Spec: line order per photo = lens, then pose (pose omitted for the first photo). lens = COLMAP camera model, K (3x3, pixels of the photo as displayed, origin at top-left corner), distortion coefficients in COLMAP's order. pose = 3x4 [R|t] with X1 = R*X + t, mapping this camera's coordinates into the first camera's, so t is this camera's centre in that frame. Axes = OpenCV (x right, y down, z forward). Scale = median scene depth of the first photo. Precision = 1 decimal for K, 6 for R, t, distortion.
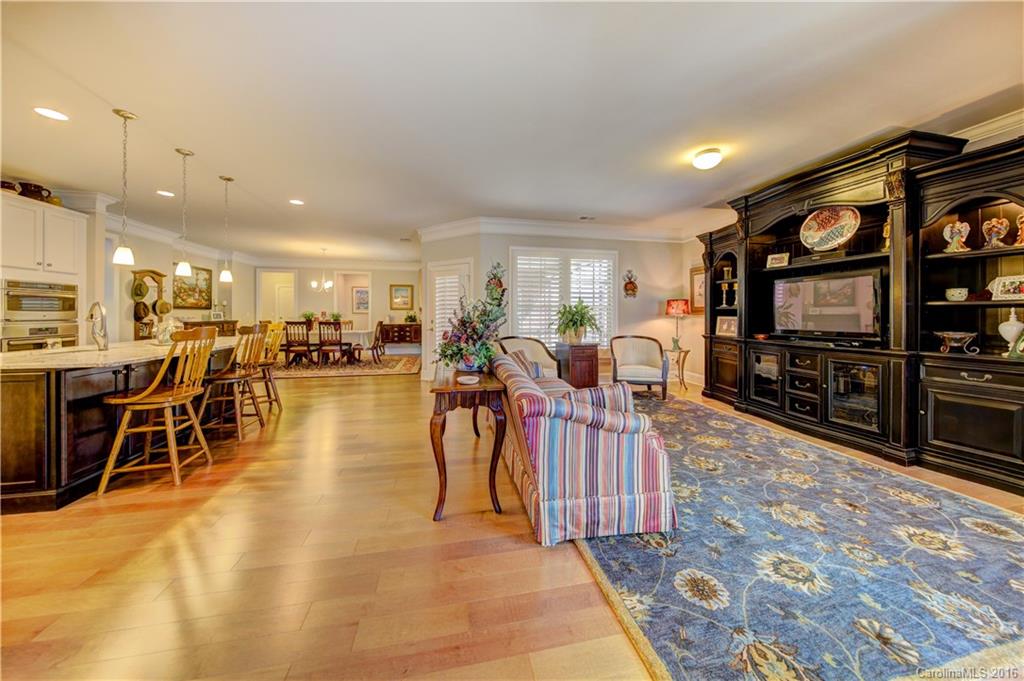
lens RADIAL K [[332.8, 0, 516.1], [0, 332.8, 315.6], [0, 0, 1]] dist [0.000712, 0.000053]
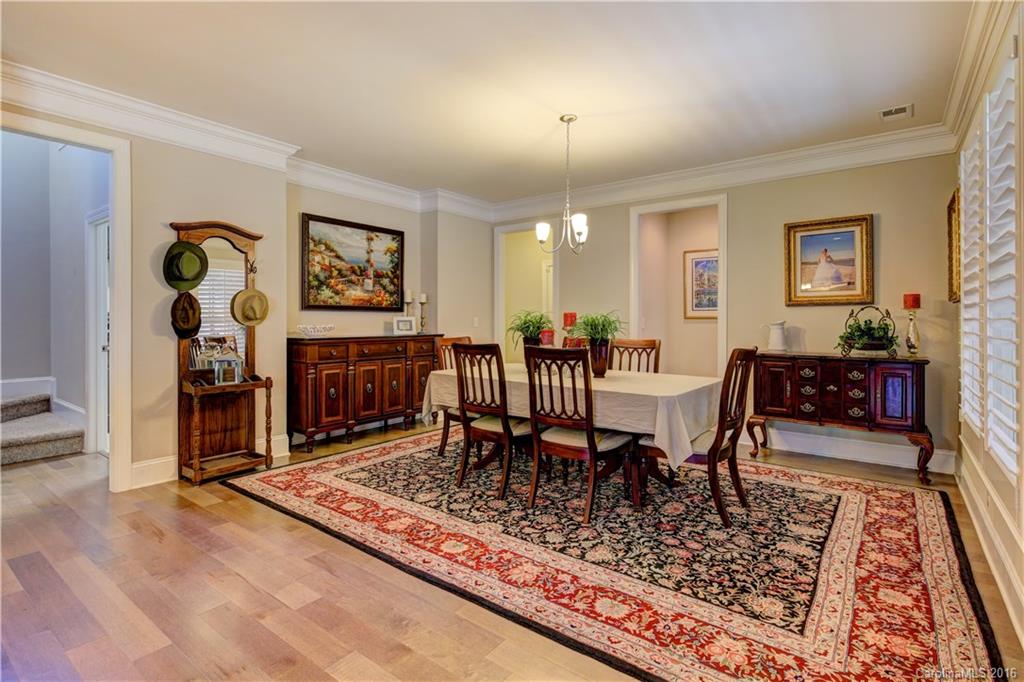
lens RADIAL K [[505.0, 0, 513.2], [0, 505.0, 320.1], [0, 0, 1]] dist [0.001390, 0.000076]
pose [[0.648005, -0.003661, -0.761627, -0.237407], [-0.001830, 0.999978, -0.006363, -0.001401], [0.761634, 0.005517, 0.647984, 0.641598]]
